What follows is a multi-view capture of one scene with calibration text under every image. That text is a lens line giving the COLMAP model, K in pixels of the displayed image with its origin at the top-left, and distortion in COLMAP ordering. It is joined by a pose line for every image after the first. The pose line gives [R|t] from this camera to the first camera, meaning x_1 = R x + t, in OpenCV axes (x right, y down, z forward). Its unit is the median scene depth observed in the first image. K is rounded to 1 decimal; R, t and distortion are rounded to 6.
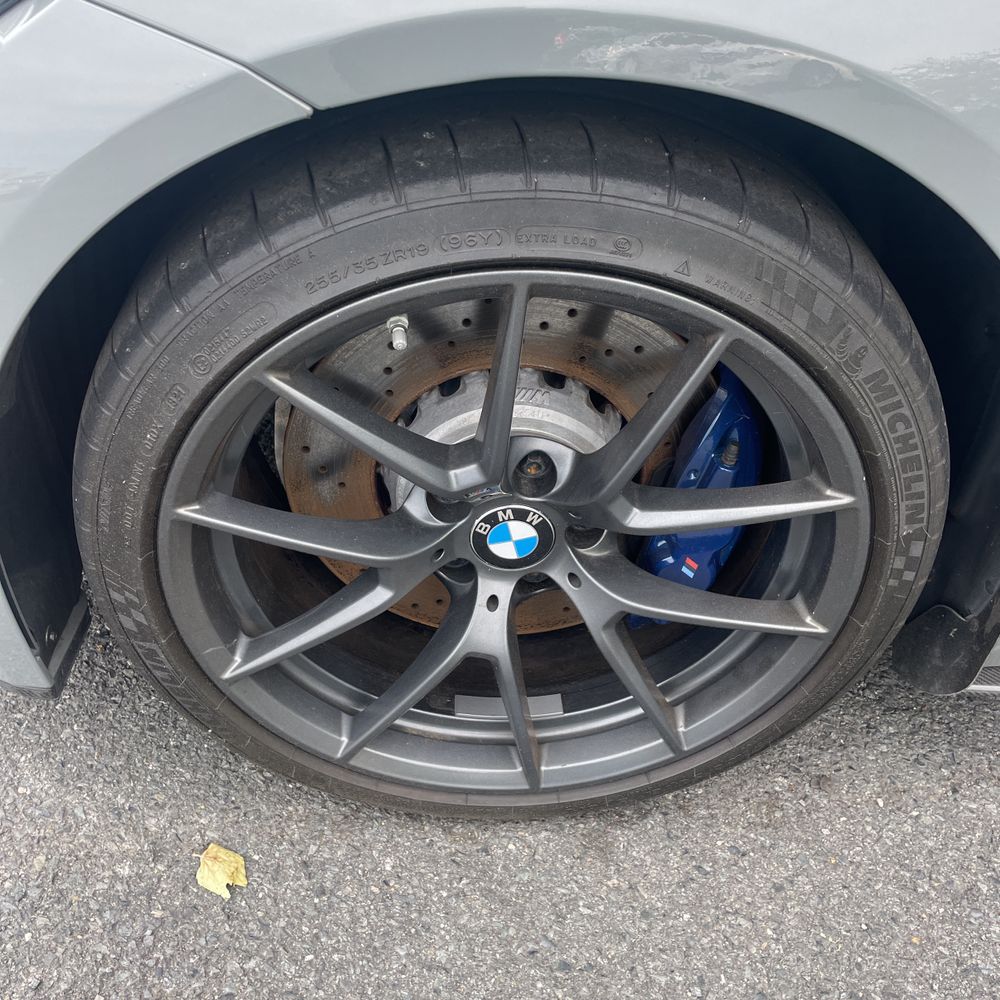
lens RADIAL K [[998.6, 0, 502.4], [0, 998.6, 488.1], [0, 0, 1]] dist [0.107116, -0.153087]
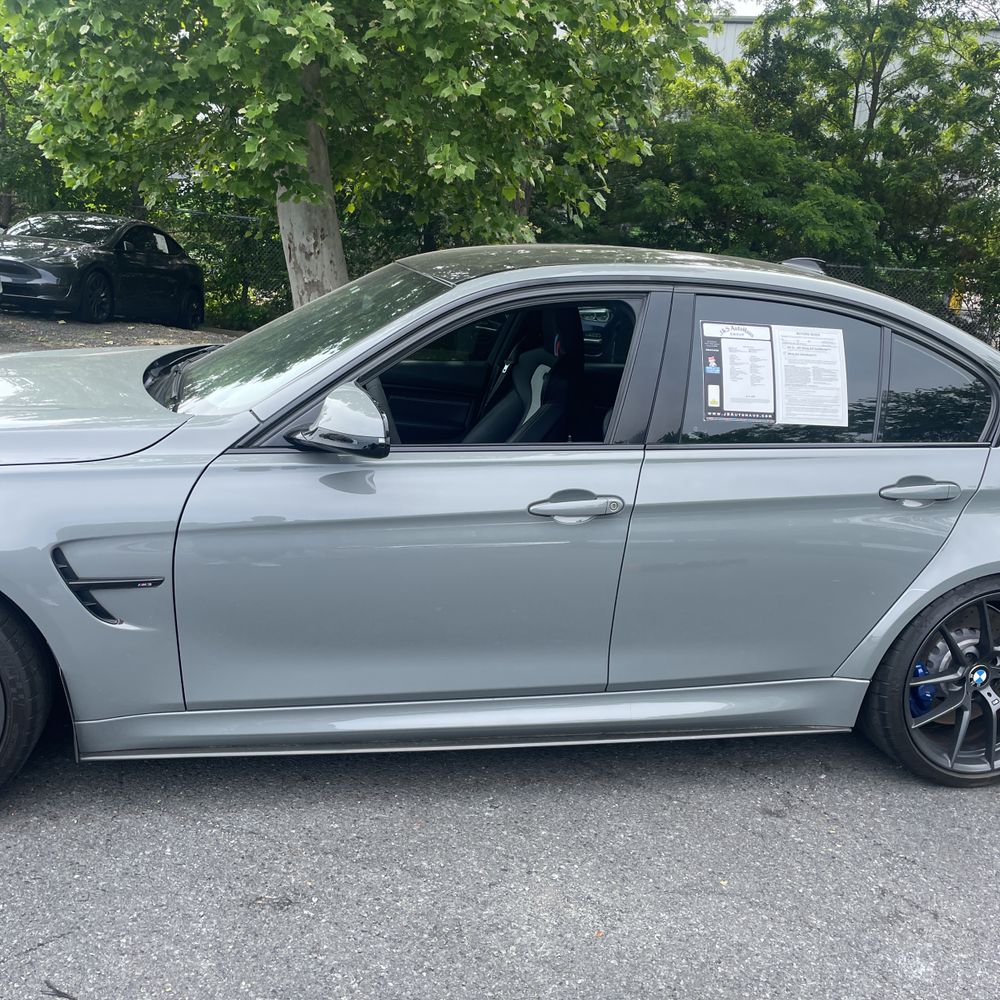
lens RADIAL K [[1012.2, 0, 497.0], [0, 1012.2, 505.4], [0, 0, 1]] dist [0.088516, -0.120116]
pose [[0.987177, -0.048105, 0.152211, 1.263250], [0.106547, 0.908590, -0.403871, 0.885572], [-0.118869, 0.414910, 0.902064, -1.996003]]
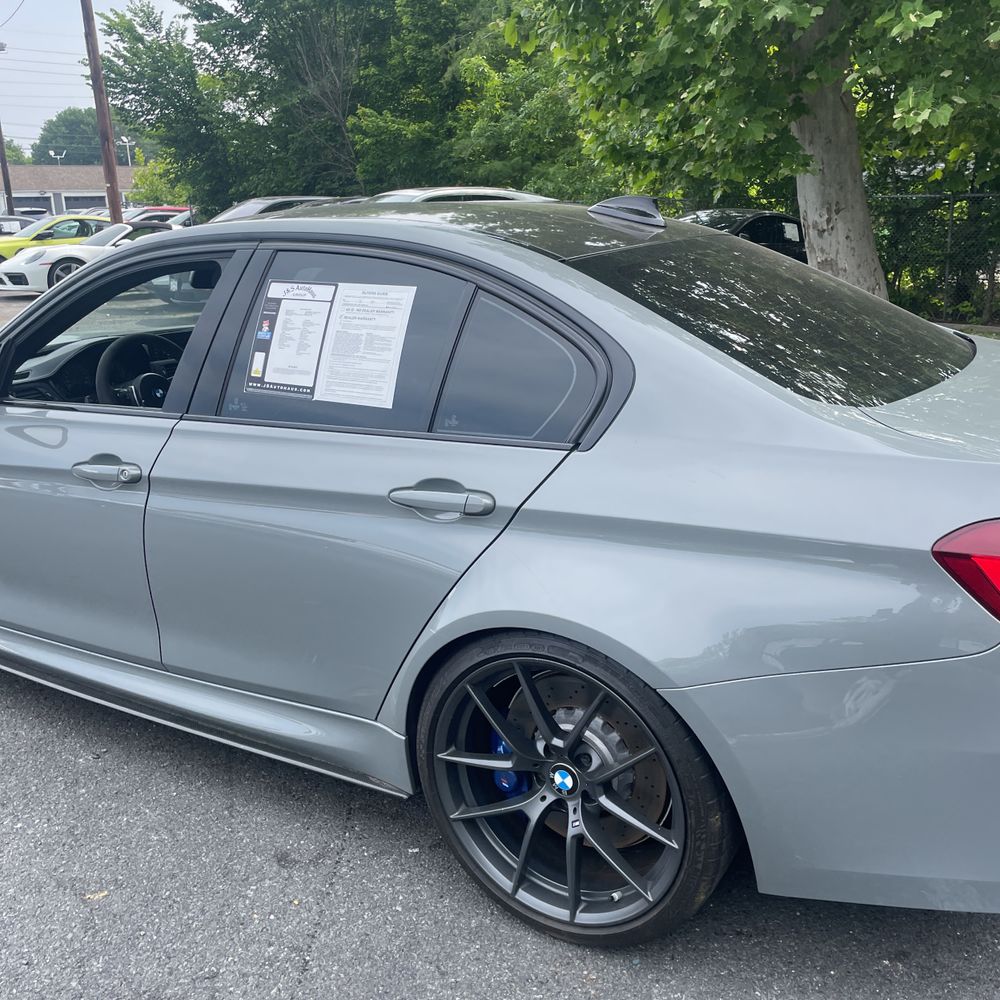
lens RADIAL K [[1011.9, 0, 499.8], [0, 1011.9, 478.3], [0, 0, 1]] dist [0.092930, -0.134090]
pose [[0.828963, 0.053004, -0.556787, 4.637010], [-0.290788, 0.891219, -0.348095, 0.415475], [0.477769, 0.450465, 0.754201, -0.986602]]
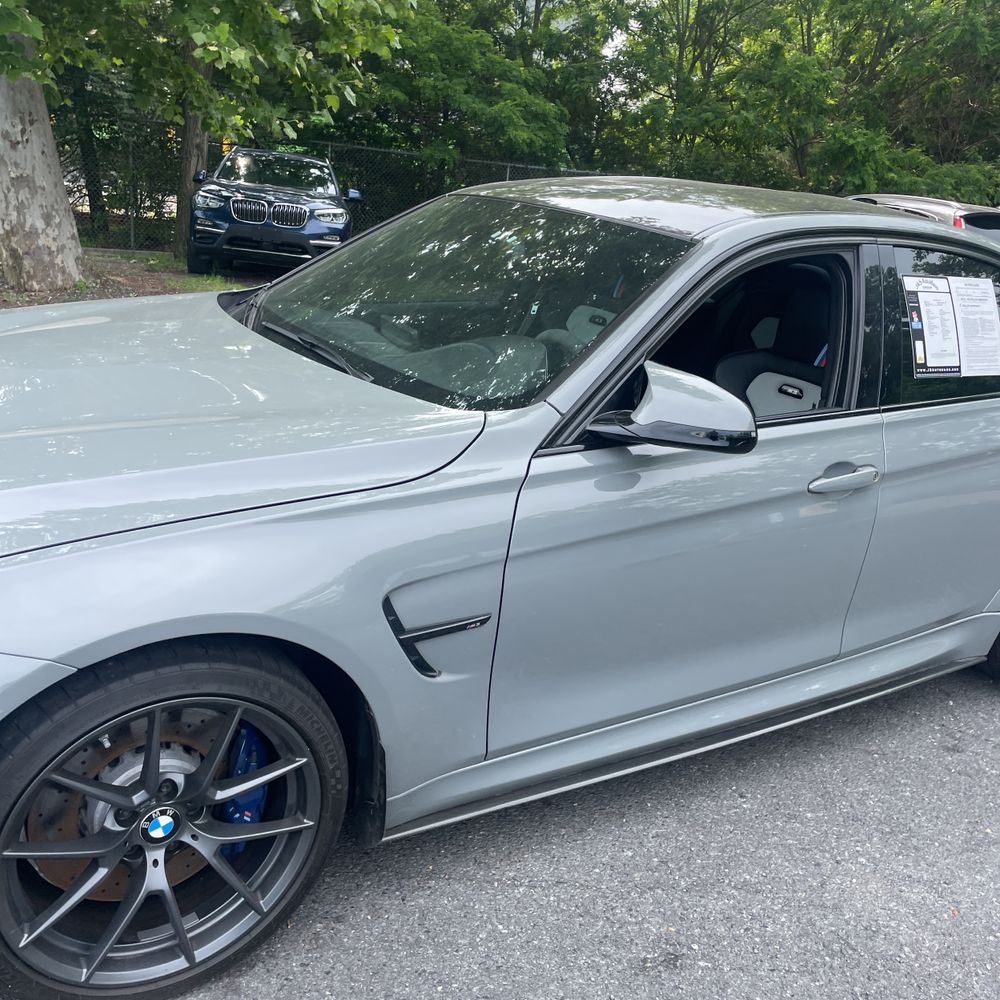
lens RADIAL K [[1016.1, 0, 499.1], [0, 1016.1, 491.1], [0, 0, 1]] dist [0.083186, -0.106796]
pose [[0.863202, -0.146634, 0.483095, -0.307168], [0.295801, 0.922338, -0.248584, 0.144491], [-0.409126, 0.357478, 0.839539, -1.308786]]
